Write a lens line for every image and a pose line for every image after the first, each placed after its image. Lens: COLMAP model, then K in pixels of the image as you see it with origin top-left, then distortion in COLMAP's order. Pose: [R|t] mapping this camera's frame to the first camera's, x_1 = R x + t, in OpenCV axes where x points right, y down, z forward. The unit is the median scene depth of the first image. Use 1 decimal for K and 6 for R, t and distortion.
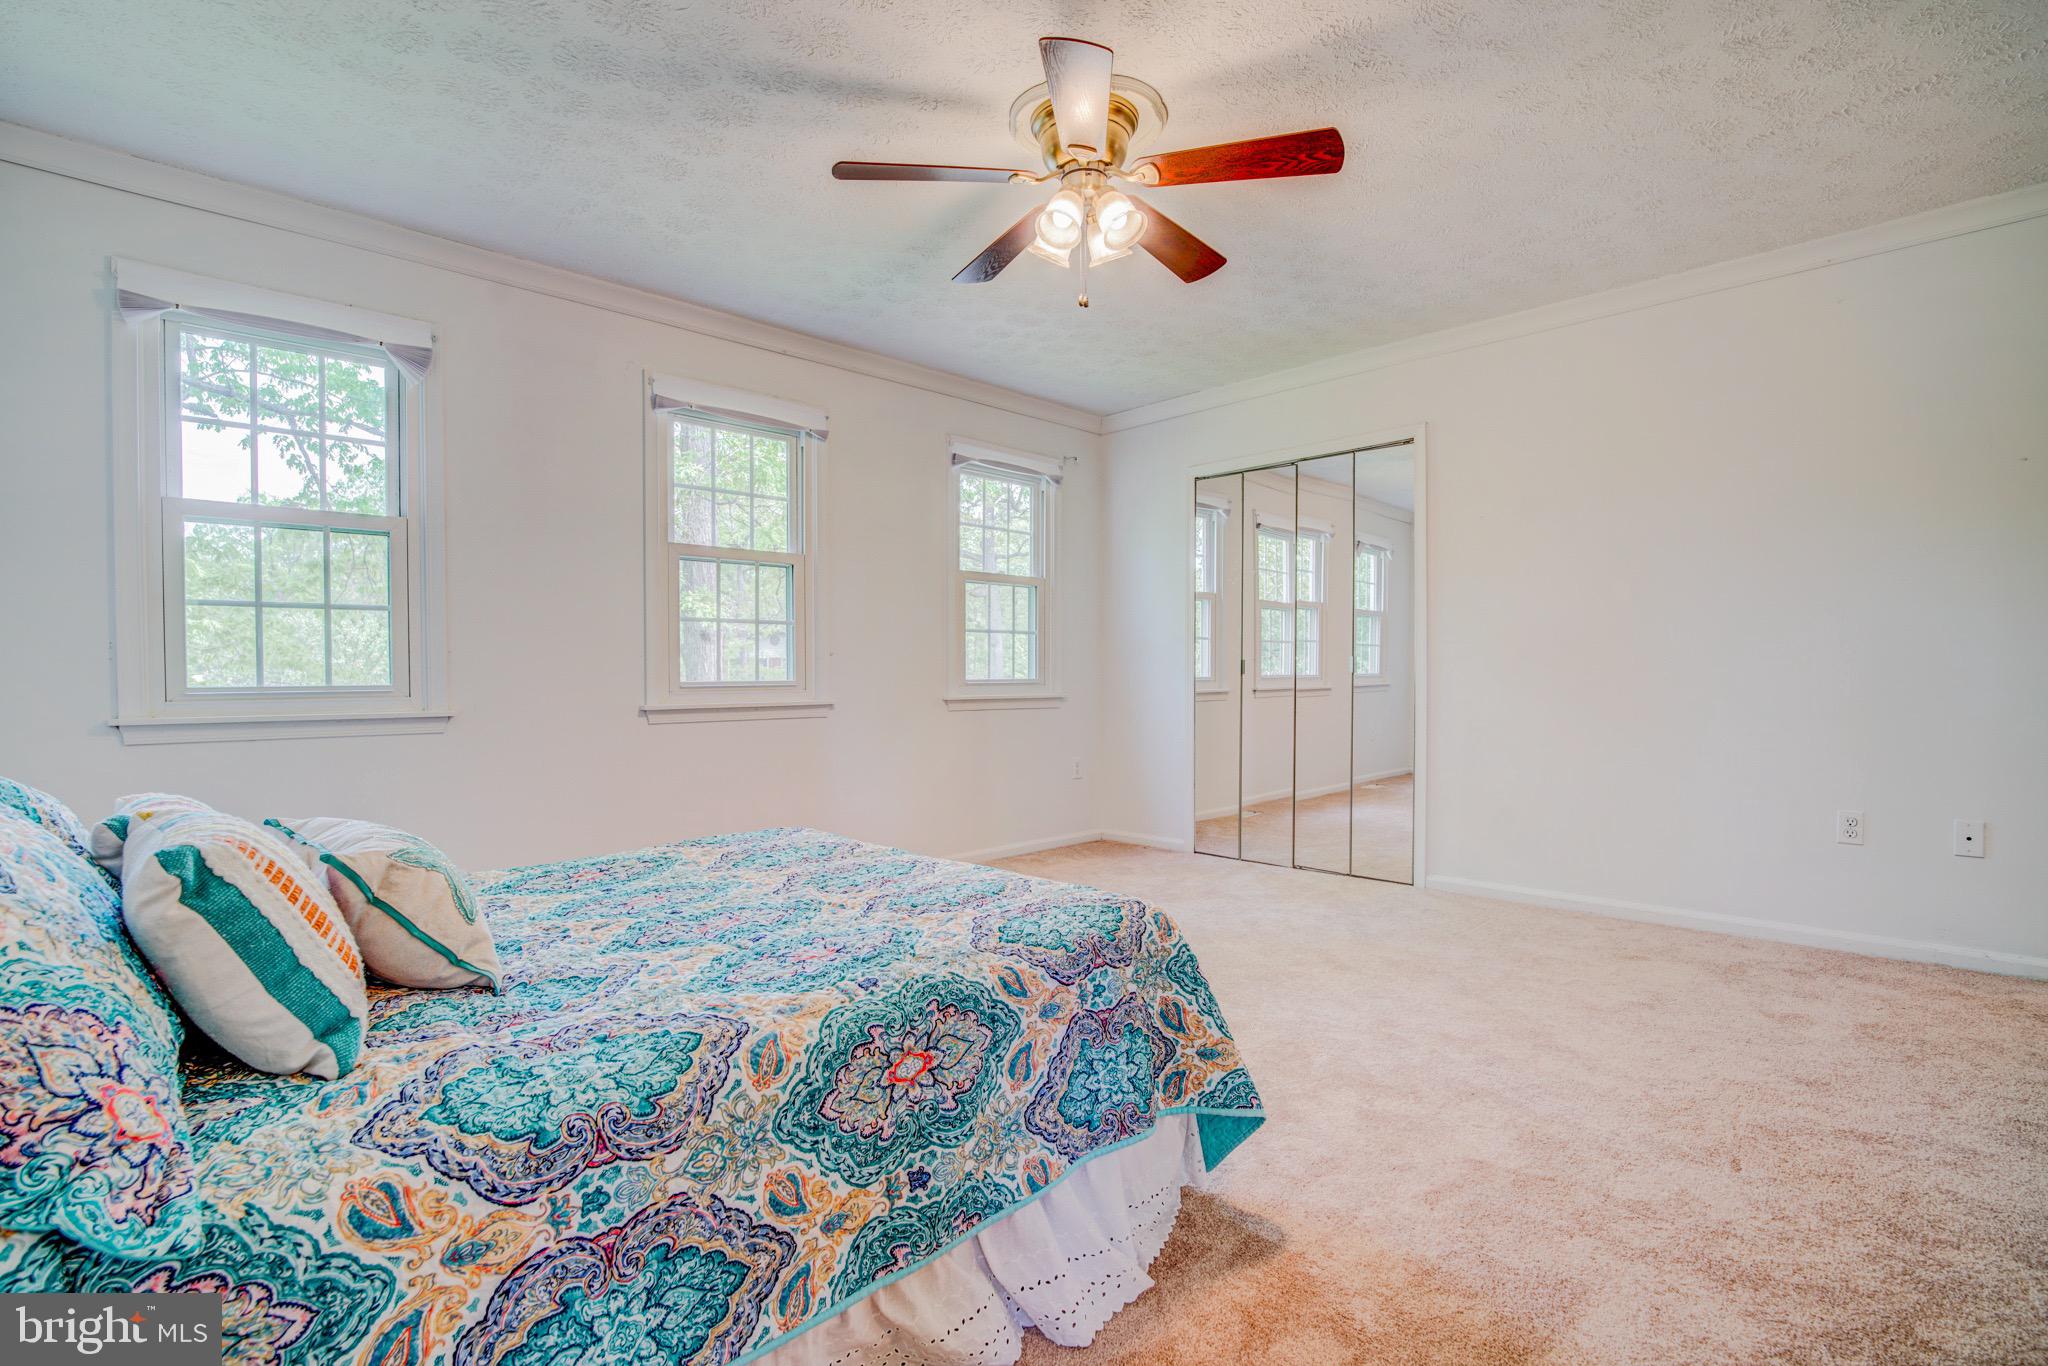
lens RADIAL K [[984.0, 0, 1017.5], [0, 984.0, 649.5], [0, 0, 1]] dist [0.083194, 0.000009]
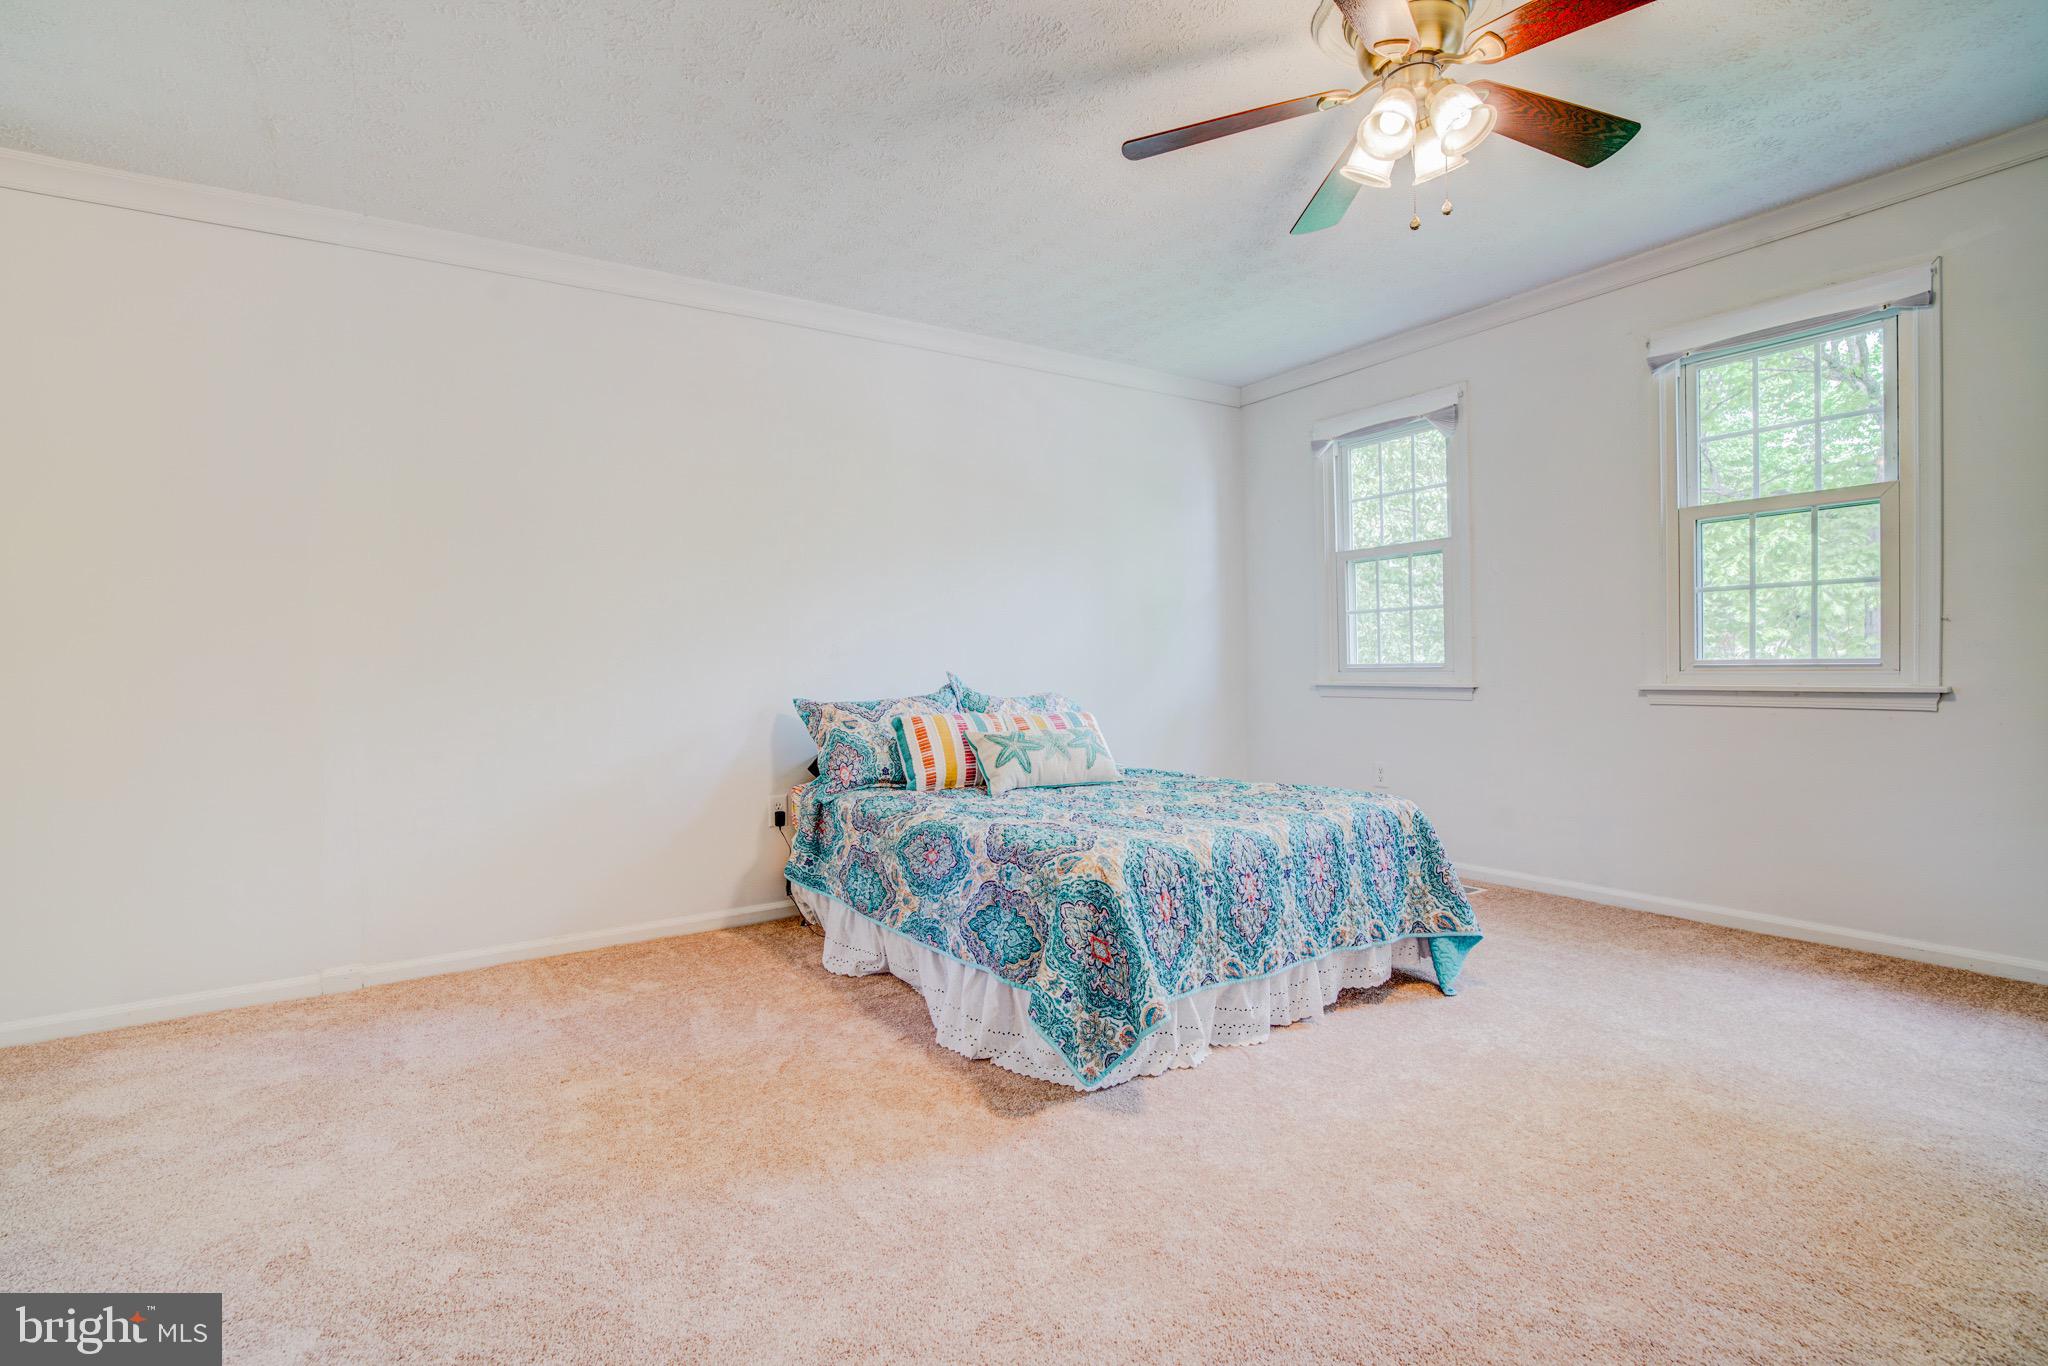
lens RADIAL K [[964.8, 0, 1007.8], [0, 964.8, 686.2], [0, 0, 1]] dist [-0.020295, 0.000230]
pose [[-0.187668, 0.033555, -0.981659, 0.752097], [0.036503, 0.998964, 0.027168, 0.011893], [0.981554, -0.030734, -0.188698, 0.652282]]
